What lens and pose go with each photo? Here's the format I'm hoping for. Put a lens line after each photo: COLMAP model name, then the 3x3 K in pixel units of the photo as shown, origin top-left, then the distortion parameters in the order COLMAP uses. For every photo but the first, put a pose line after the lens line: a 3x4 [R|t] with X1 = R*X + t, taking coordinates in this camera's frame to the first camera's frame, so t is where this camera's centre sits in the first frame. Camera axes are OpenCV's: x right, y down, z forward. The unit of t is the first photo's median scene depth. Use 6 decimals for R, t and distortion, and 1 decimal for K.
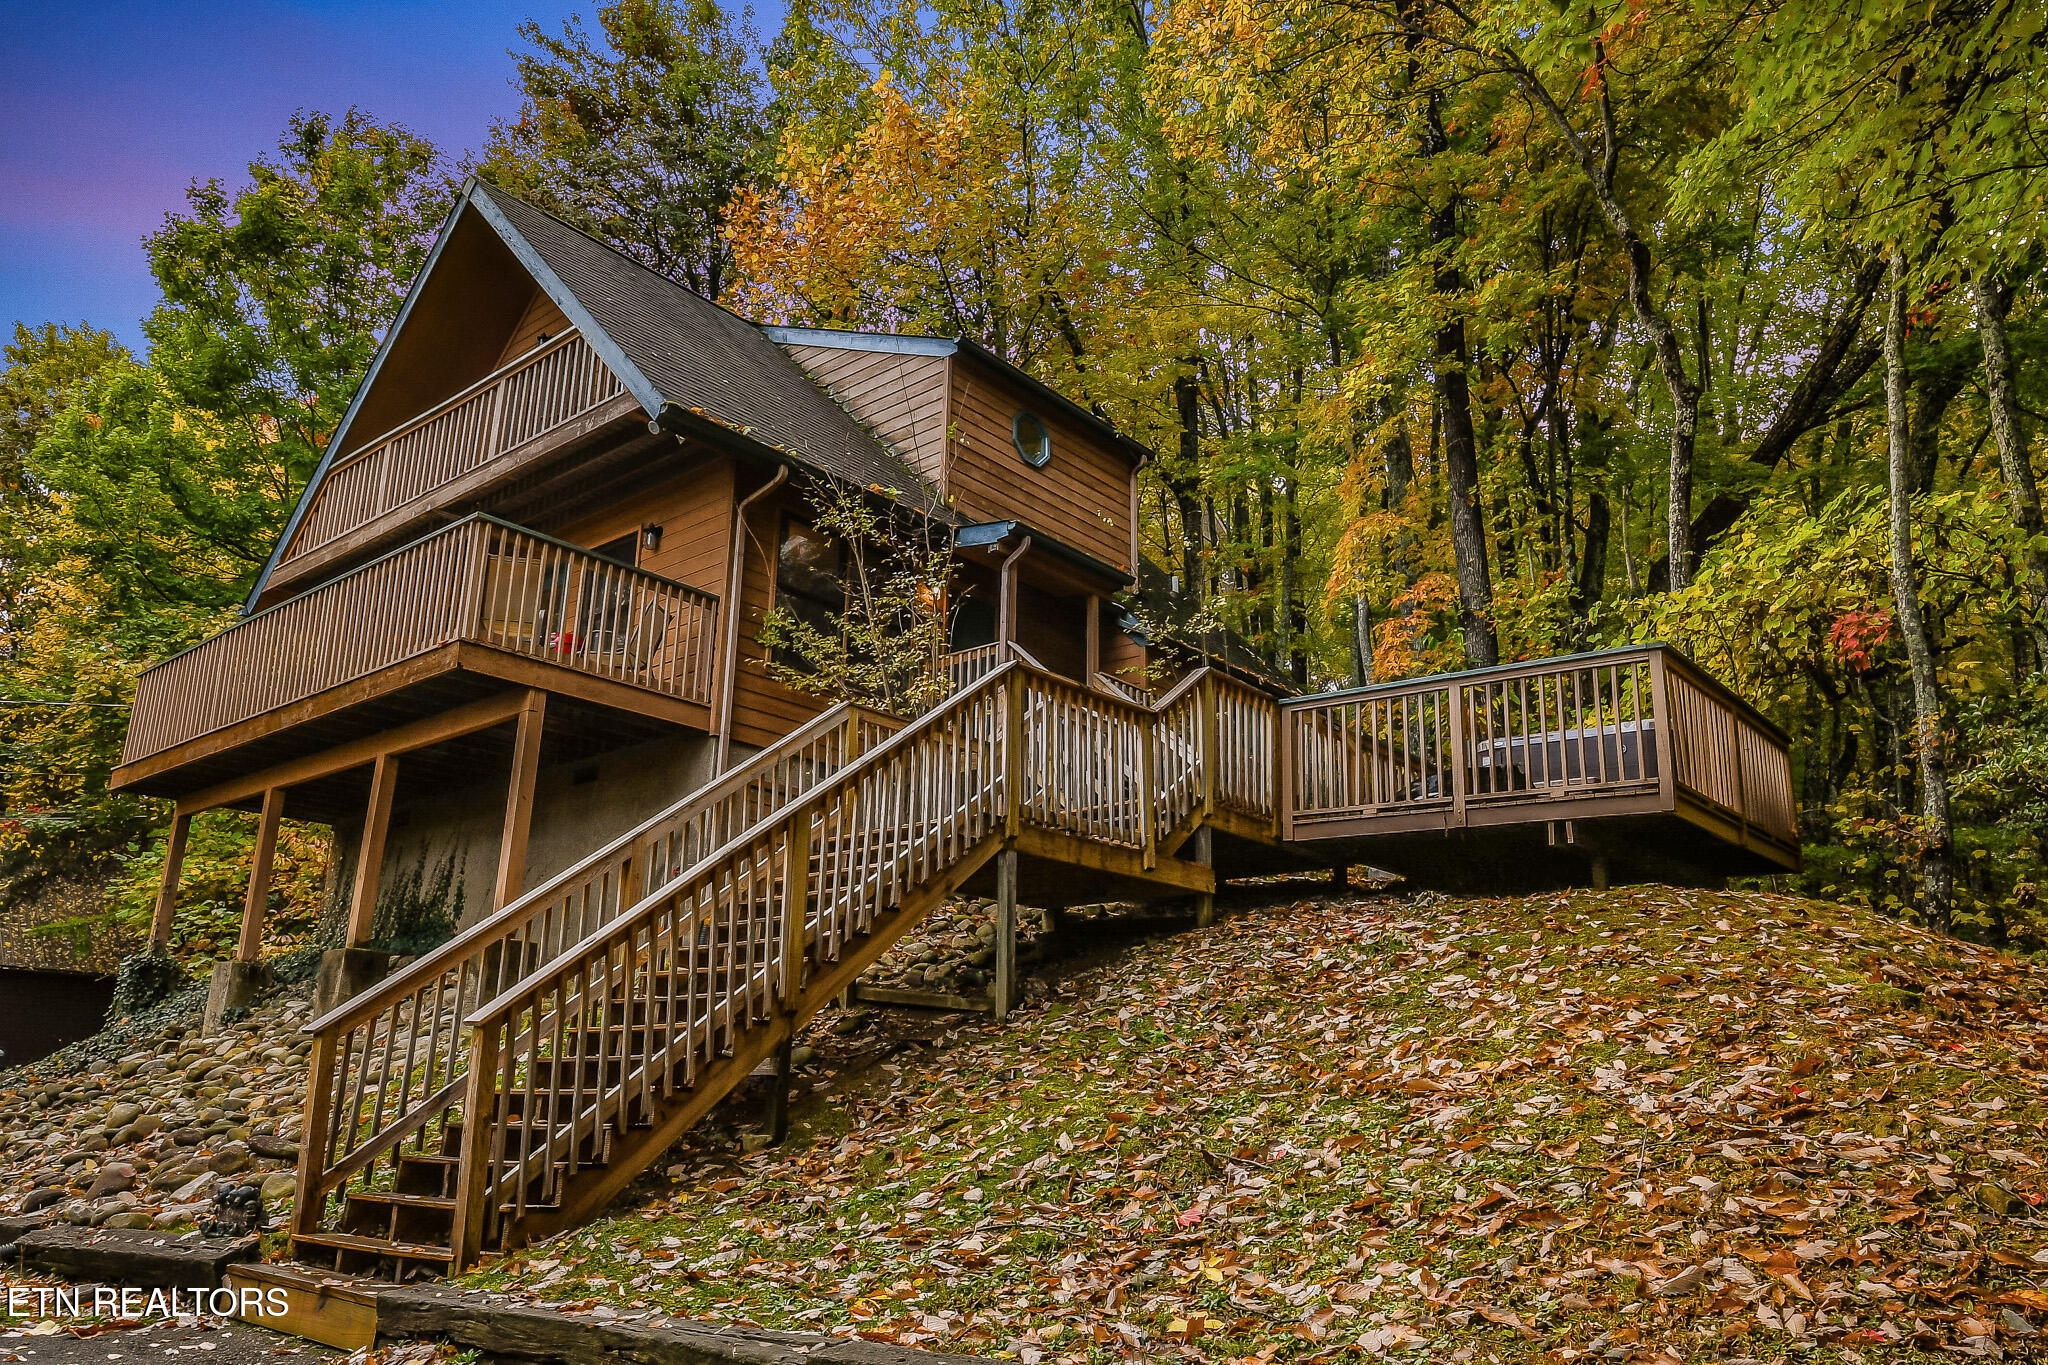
lens RADIAL K [[1477.3, 0, 1022.9], [0, 1477.3, 683.5], [0, 0, 1]] dist [0.031574, -0.011182]
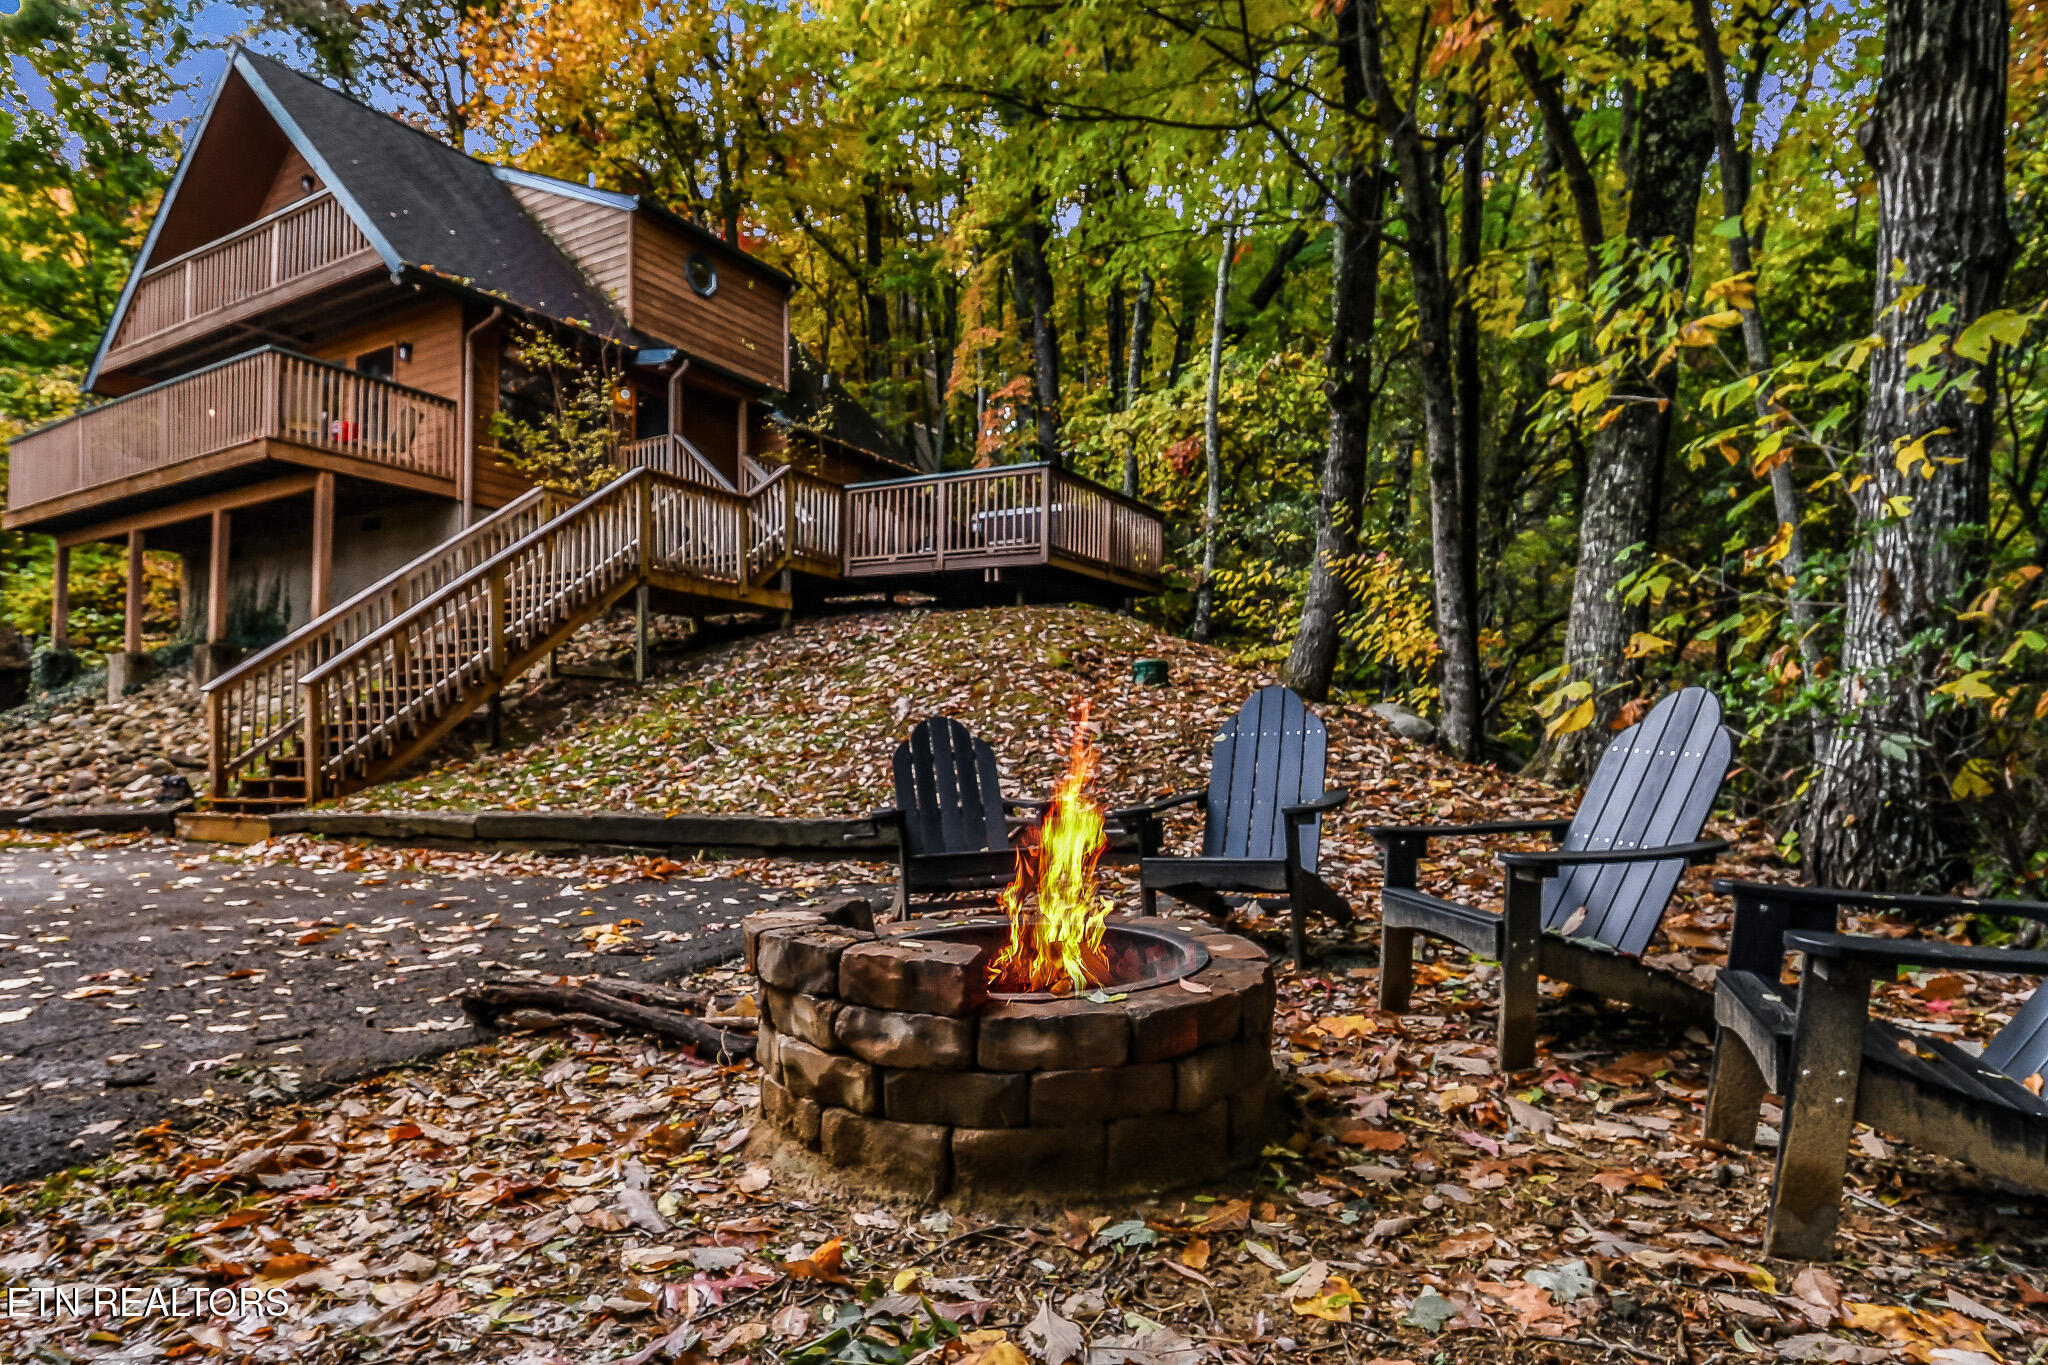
lens RADIAL K [[1178.1, 0, 999.0], [0, 1178.1, 743.6], [0, 0, 1]] dist [0.006570, -0.021532]
pose [[0.983757, -0.018043, 0.178595, 0.107090], [-0.028804, 0.966174, 0.256277, -0.048465], [-0.177178, -0.257259, 0.949961, -0.277403]]
